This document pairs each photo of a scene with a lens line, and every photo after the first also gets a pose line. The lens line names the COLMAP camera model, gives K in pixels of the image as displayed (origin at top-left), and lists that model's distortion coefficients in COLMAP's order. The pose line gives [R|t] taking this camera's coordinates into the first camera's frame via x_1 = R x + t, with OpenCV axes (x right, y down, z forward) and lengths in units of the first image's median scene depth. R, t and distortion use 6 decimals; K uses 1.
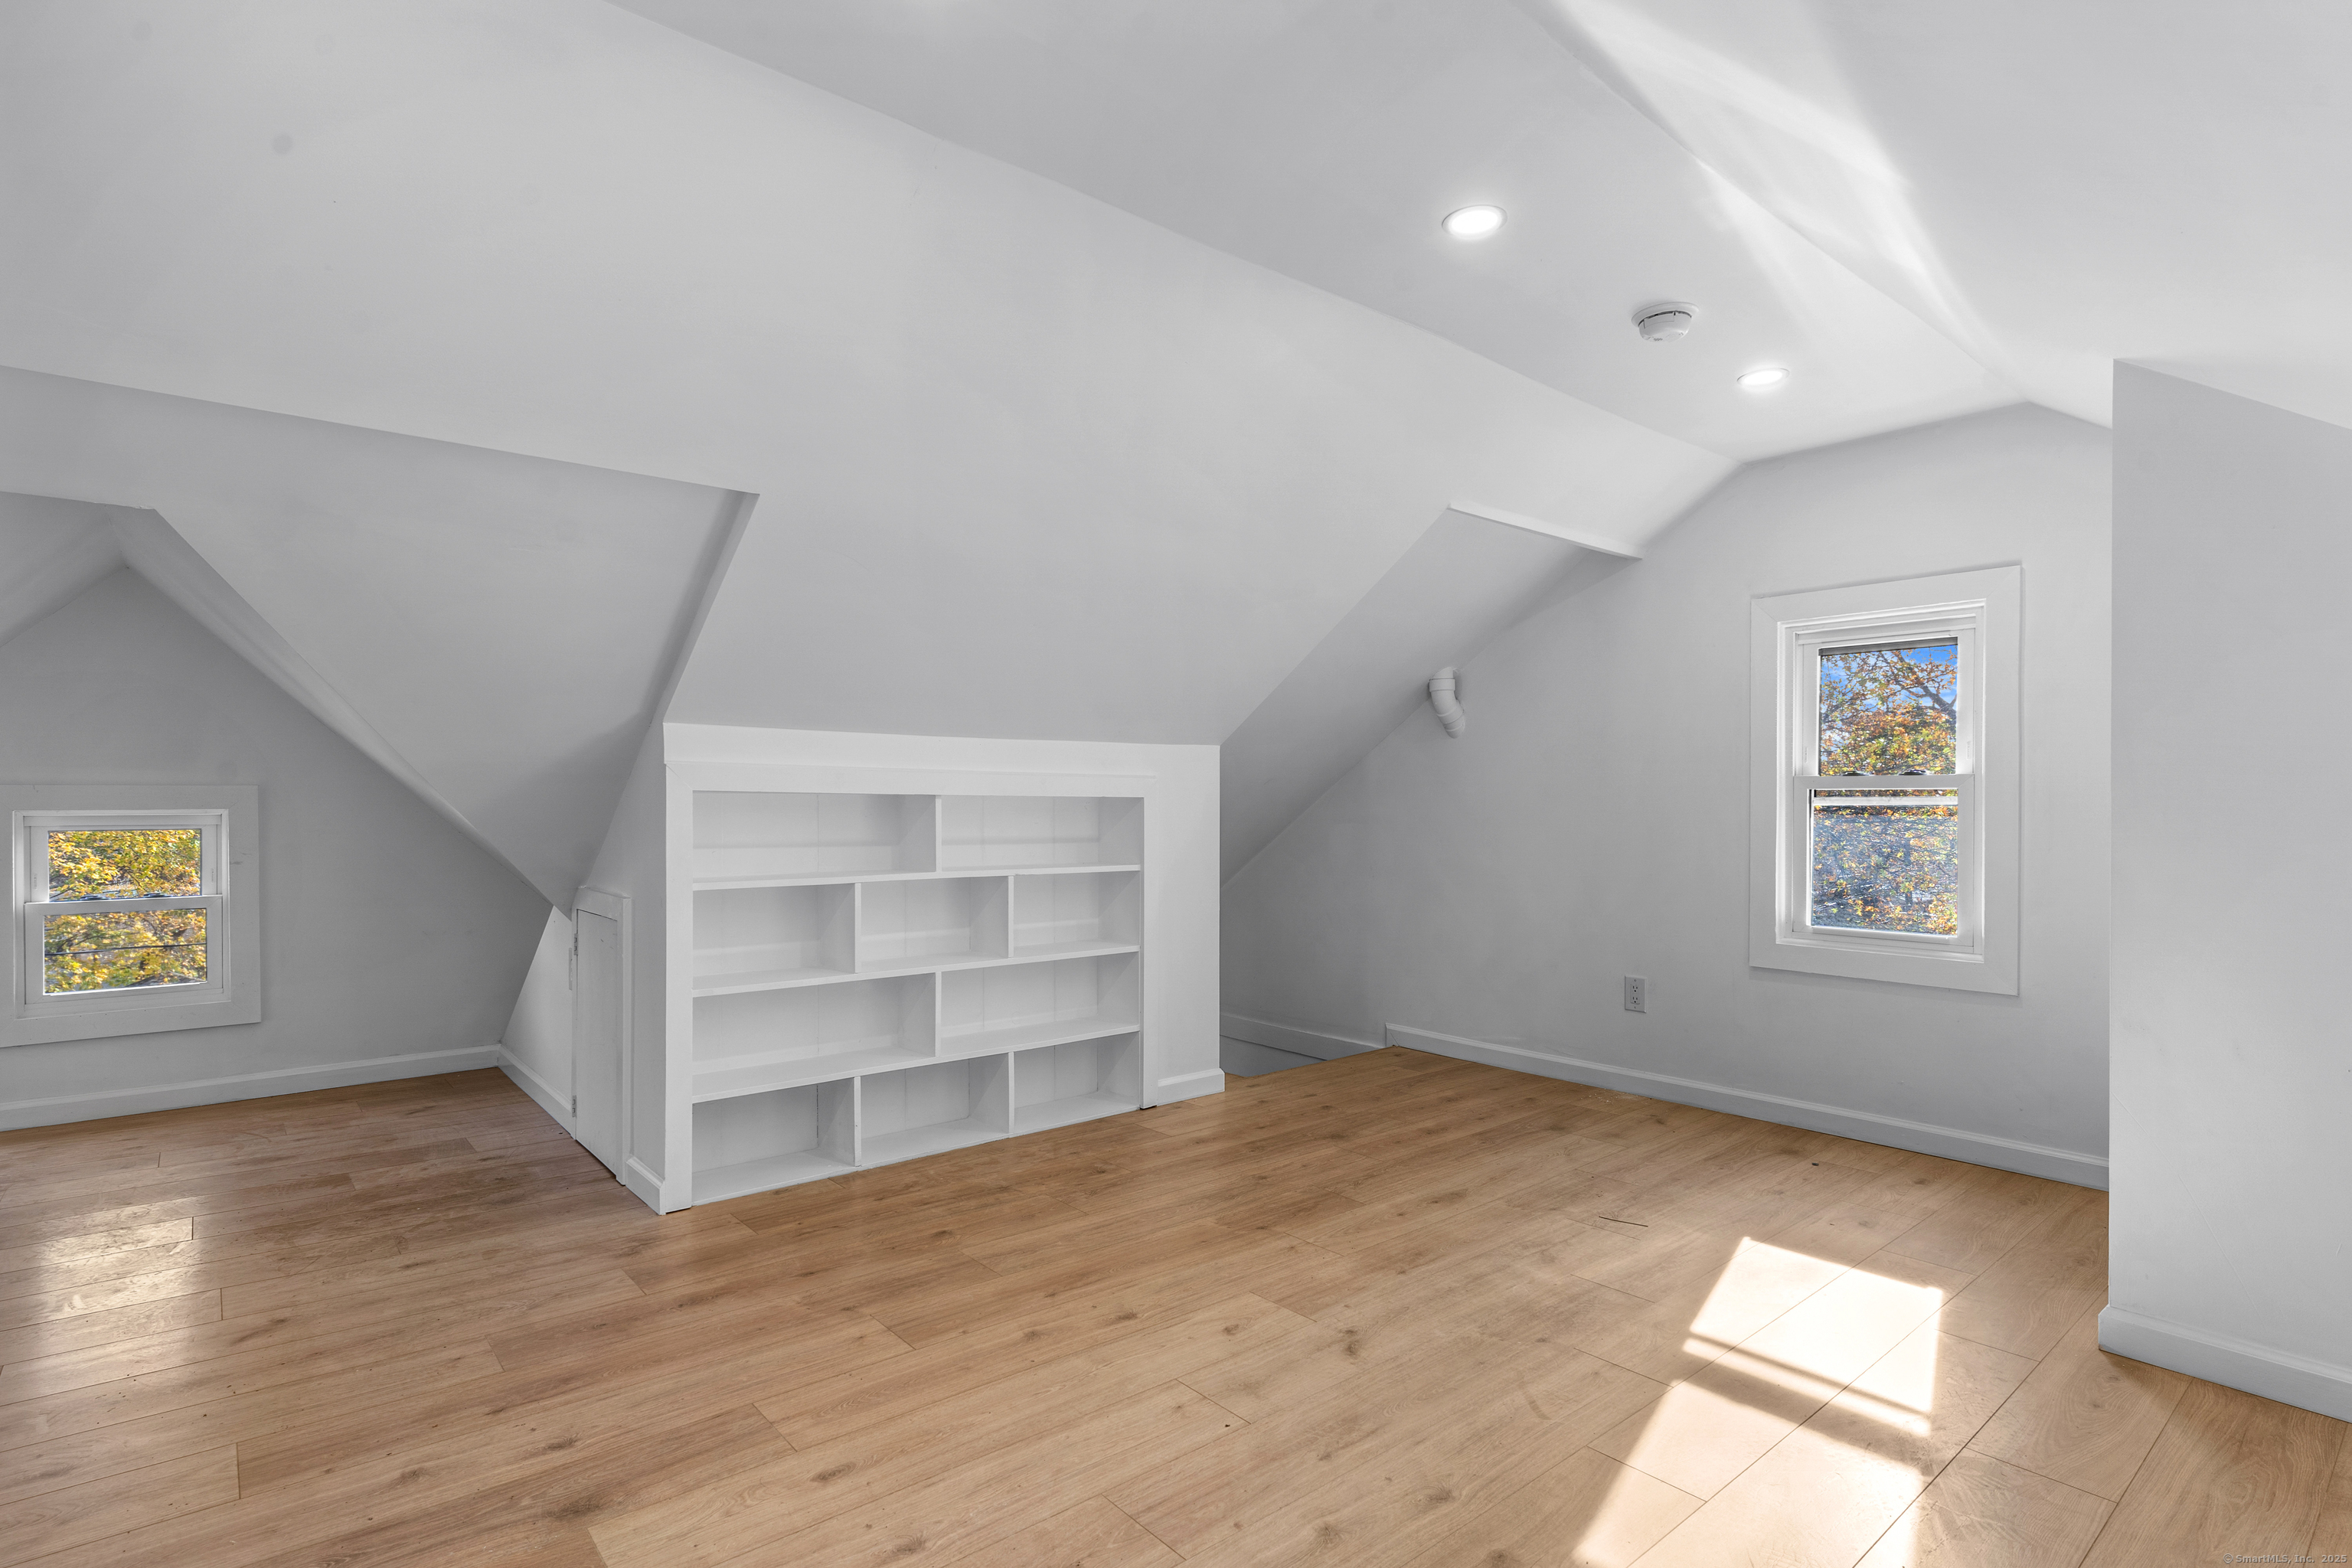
lens RADIAL K [[1157.6, 0, 1173.0], [0, 1157.6, 798.3], [0, 0, 1]] dist [0.006365, 0.000503]
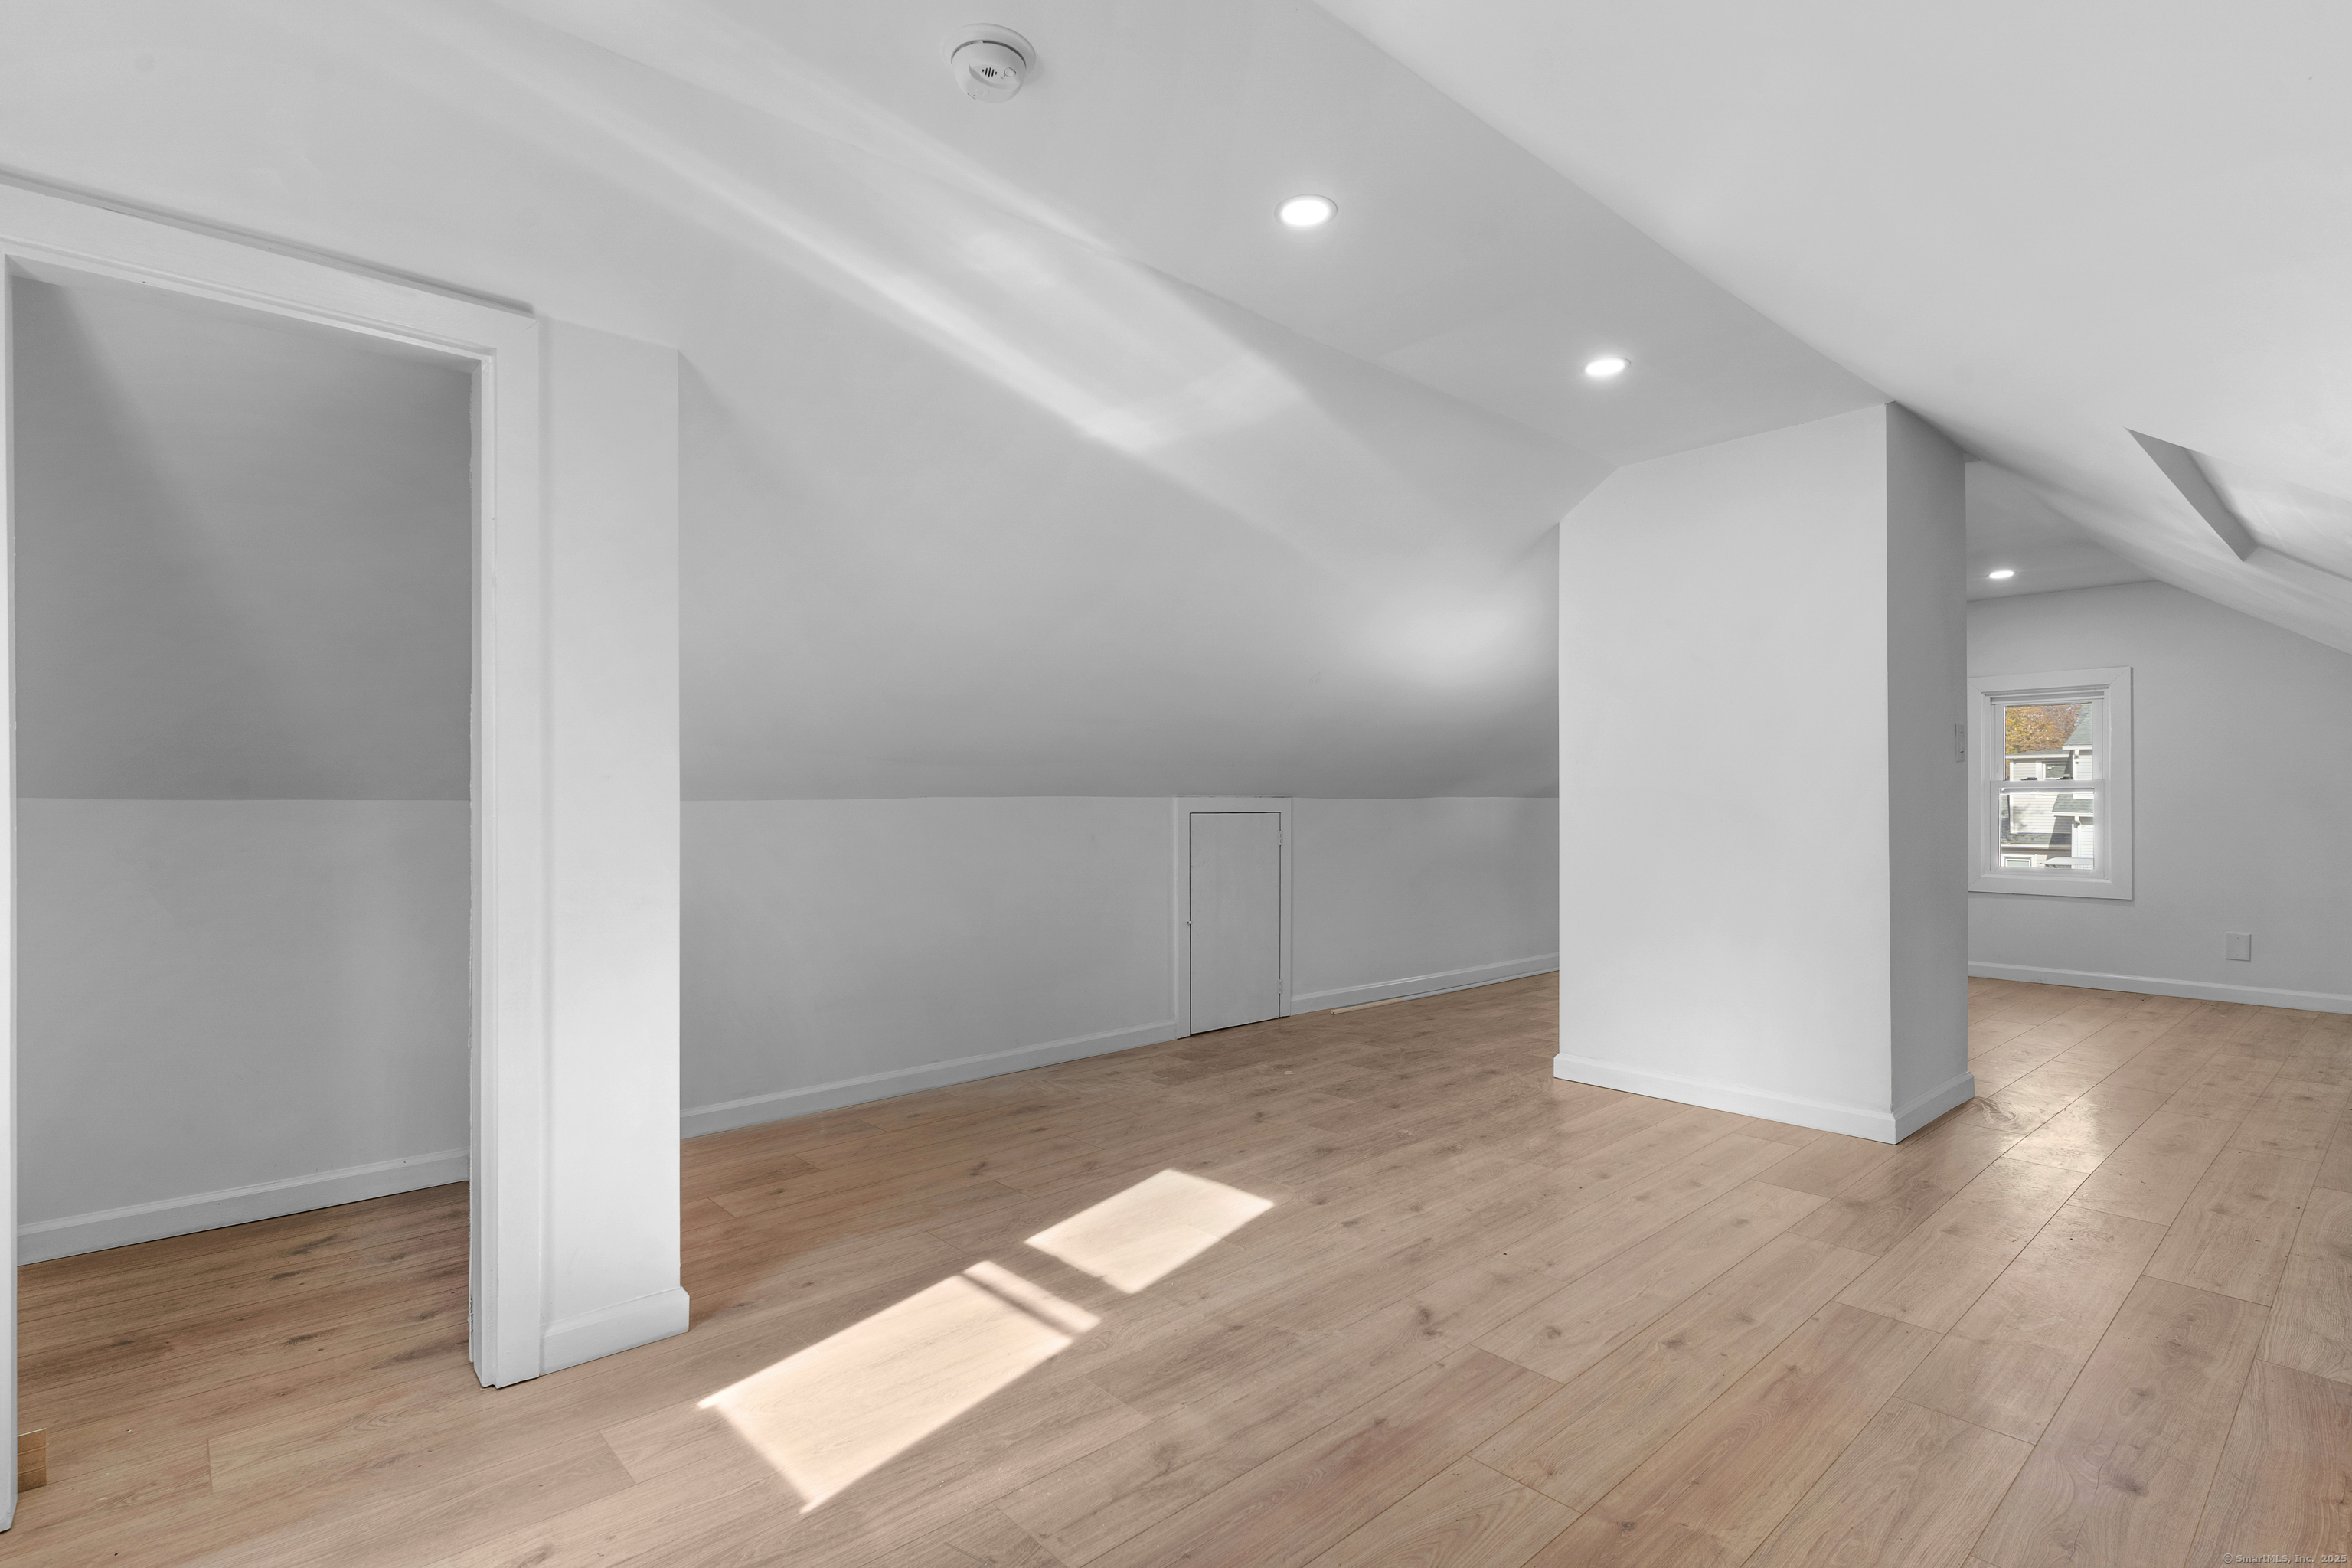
lens RADIAL K [[1157.6, 0, 1179.1], [0, 1157.6, 791.1], [0, 0, 1]] dist [0.006365, 0.000503]
pose [[-0.999285, -0.000075, -0.037817, 0.411562], [0.000444, 0.999906, -0.013738, 0.022808], [0.037815, -0.013745, -0.999190, 2.027892]]
